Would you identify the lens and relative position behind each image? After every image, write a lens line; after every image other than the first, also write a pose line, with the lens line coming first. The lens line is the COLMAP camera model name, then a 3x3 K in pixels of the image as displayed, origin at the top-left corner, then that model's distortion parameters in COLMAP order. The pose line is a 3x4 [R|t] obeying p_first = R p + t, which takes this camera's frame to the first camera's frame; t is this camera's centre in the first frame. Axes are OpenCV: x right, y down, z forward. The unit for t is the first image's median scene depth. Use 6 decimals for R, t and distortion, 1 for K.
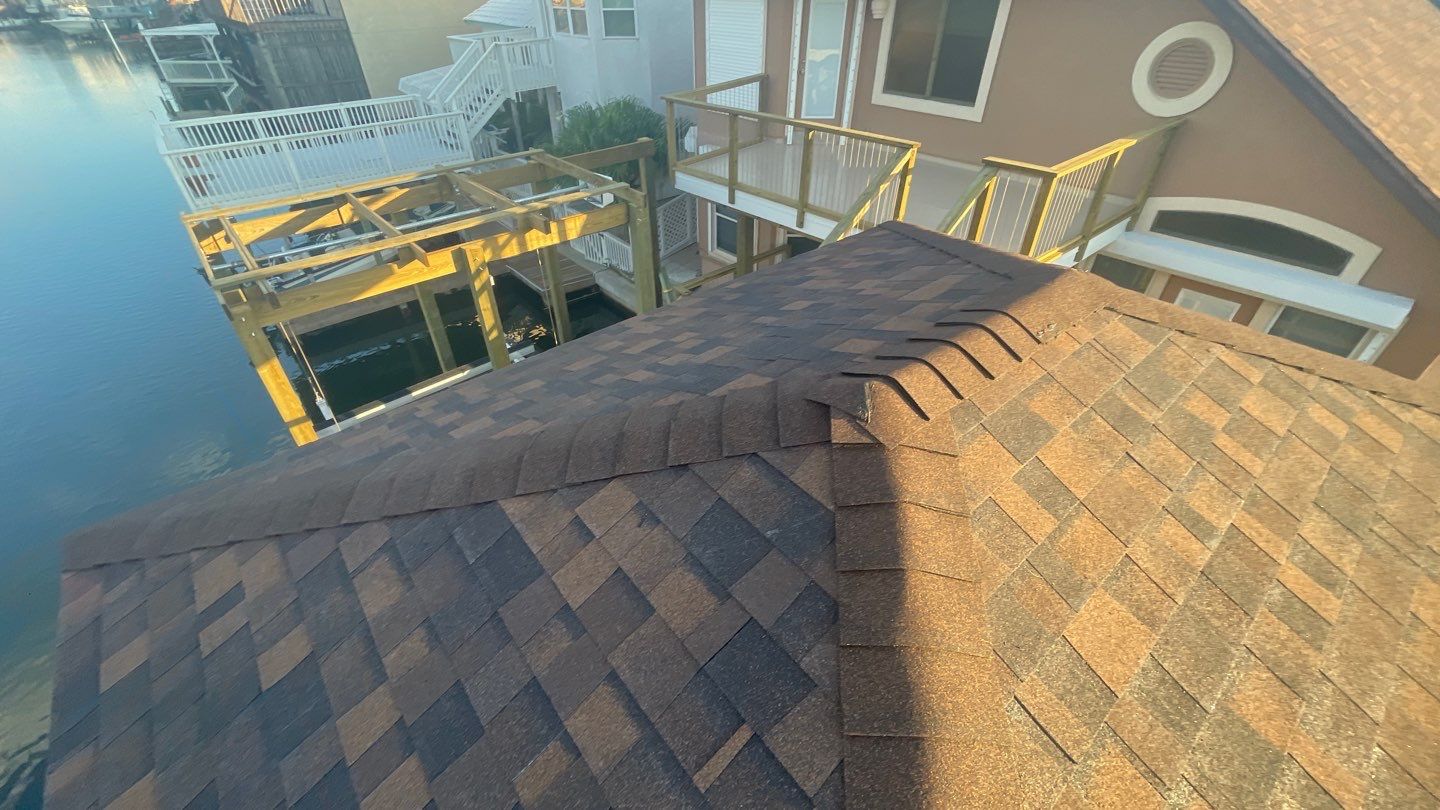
lens RADIAL K [[581.2, 0, 717.4], [0, 581.2, 403.3], [0, 0, 1]] dist [-0.005737, 0.001463]
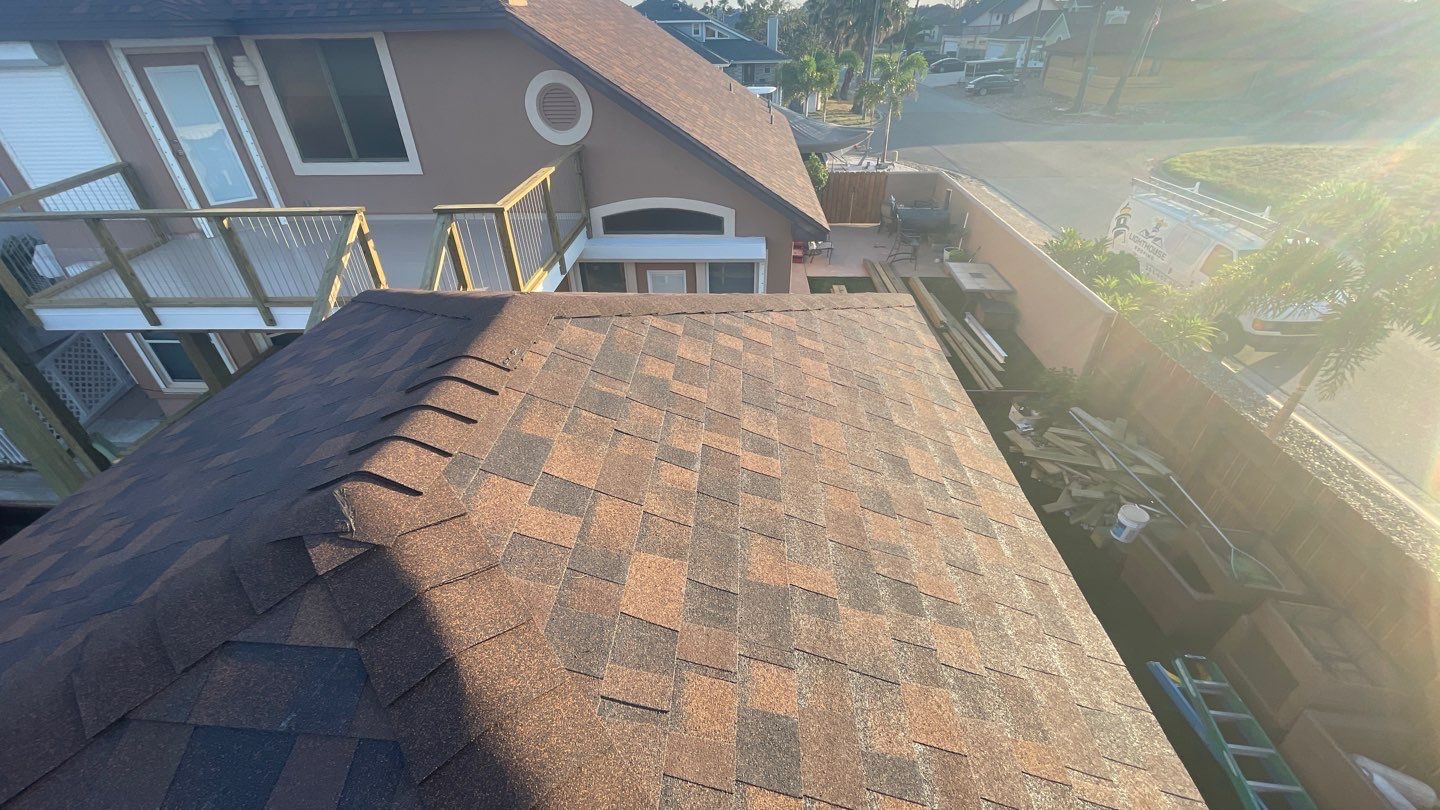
lens RADIAL K [[581.2, 0, 712.9], [0, 581.2, 396.9], [0, 0, 1]] dist [-0.005737, 0.001463]
pose [[0.687120, -0.397521, 0.608148, 0.118520], [0.443310, 0.892559, 0.082552, 0.013122], [-0.575624, 0.212875, 0.789520, -0.030746]]
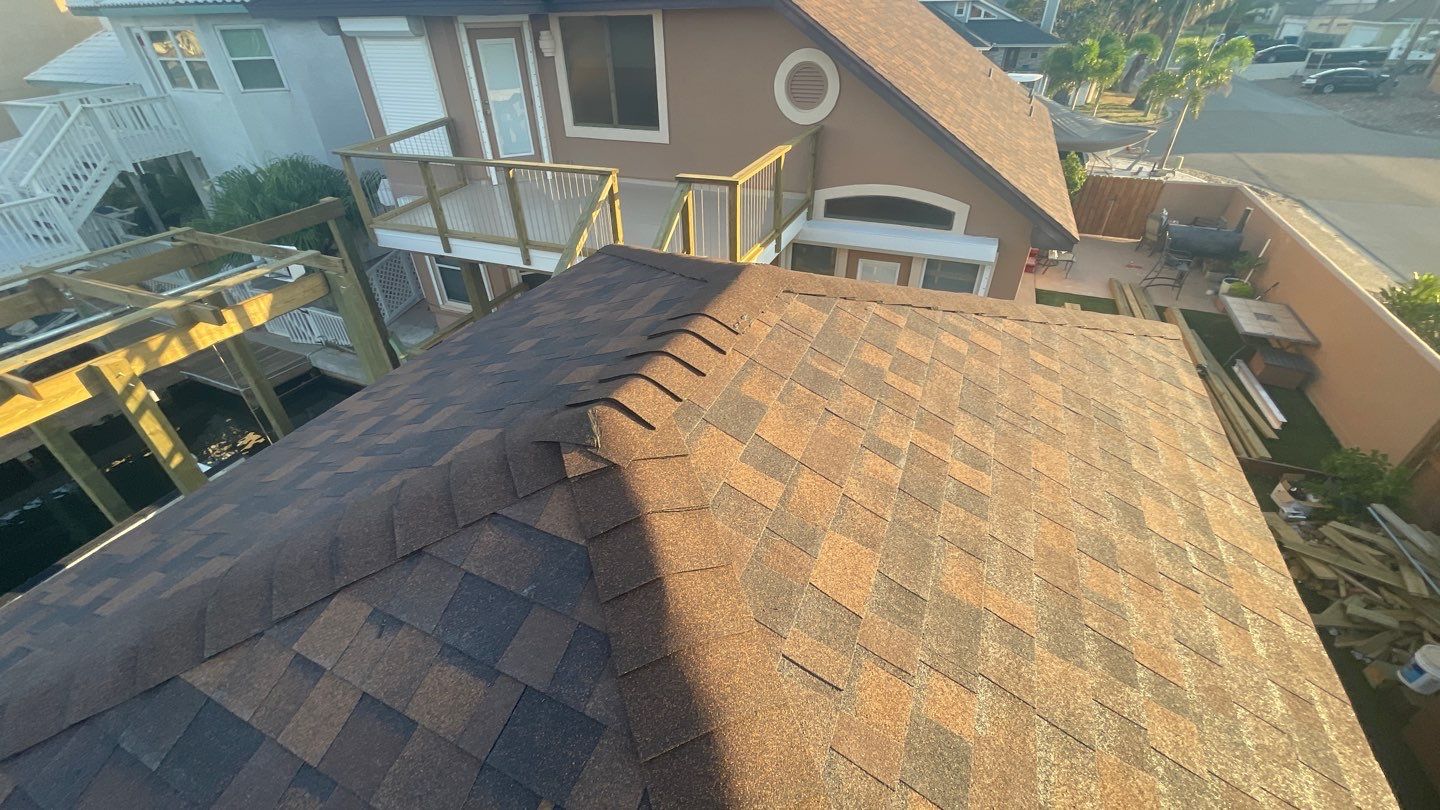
lens RADIAL K [[581.2, 0, 714.6], [0, 581.2, 398.3], [0, 0, 1]] dist [-0.005737, 0.001463]
pose [[0.898402, -0.253376, 0.358713, 0.066285], [0.271762, 0.962364, -0.000869, 0.003743], [-0.344993, 0.098266, 0.933447, -0.012775]]
